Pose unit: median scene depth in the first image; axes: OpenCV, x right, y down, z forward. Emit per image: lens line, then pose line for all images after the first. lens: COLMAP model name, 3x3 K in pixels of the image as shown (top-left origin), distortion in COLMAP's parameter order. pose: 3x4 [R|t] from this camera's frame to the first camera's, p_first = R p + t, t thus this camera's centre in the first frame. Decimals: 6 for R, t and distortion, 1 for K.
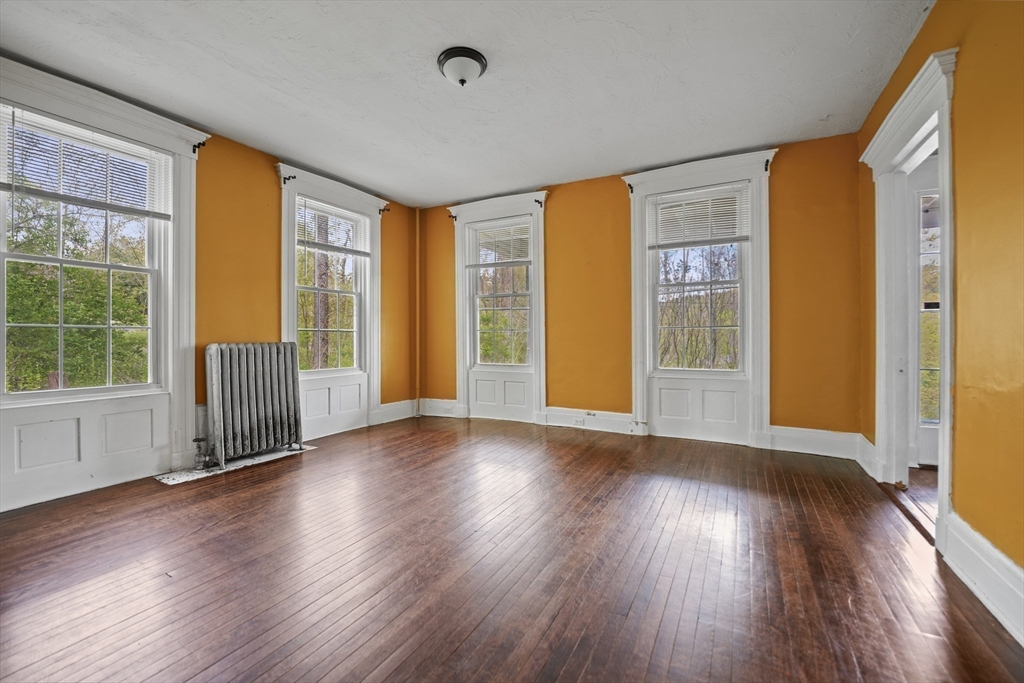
lens RADIAL K [[420.3, 0, 514.3], [0, 420.3, 336.5], [0, 0, 1]] dist [-0.026085, -0.000207]
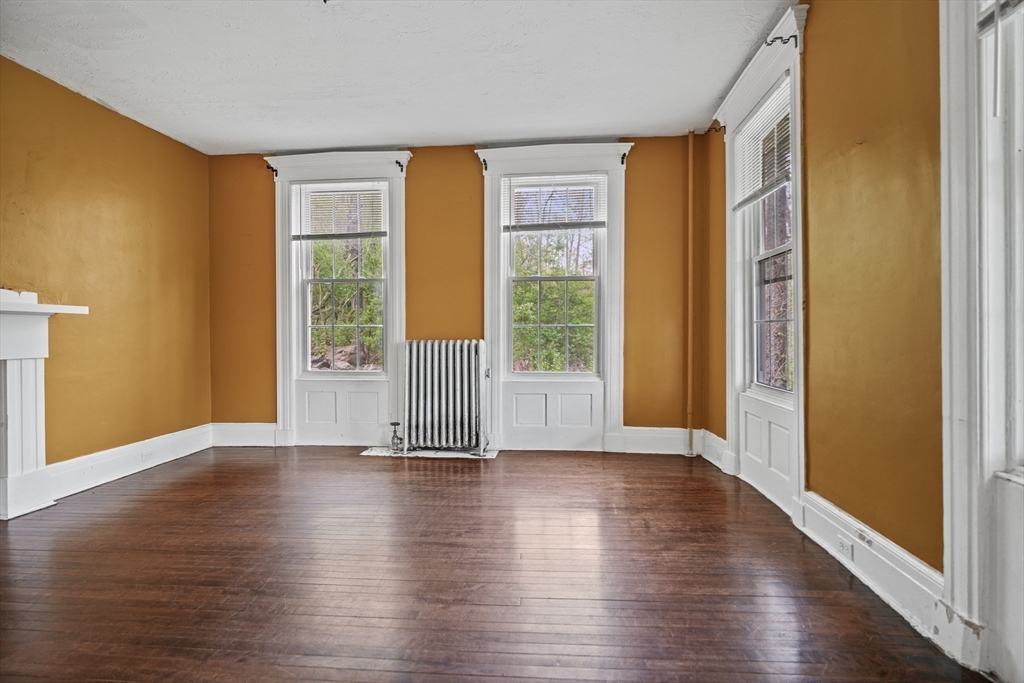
lens RADIAL K [[518.9, 0, 513.8], [0, 518.9, 342.4], [0, 0, 1]] dist [0.000433, 0.000090]
pose [[0.395708, 0.017345, -0.918212, 0.497938], [0.000907, 0.999814, 0.019277, -0.001974], [0.918376, -0.008460, 0.395619, 0.535762]]
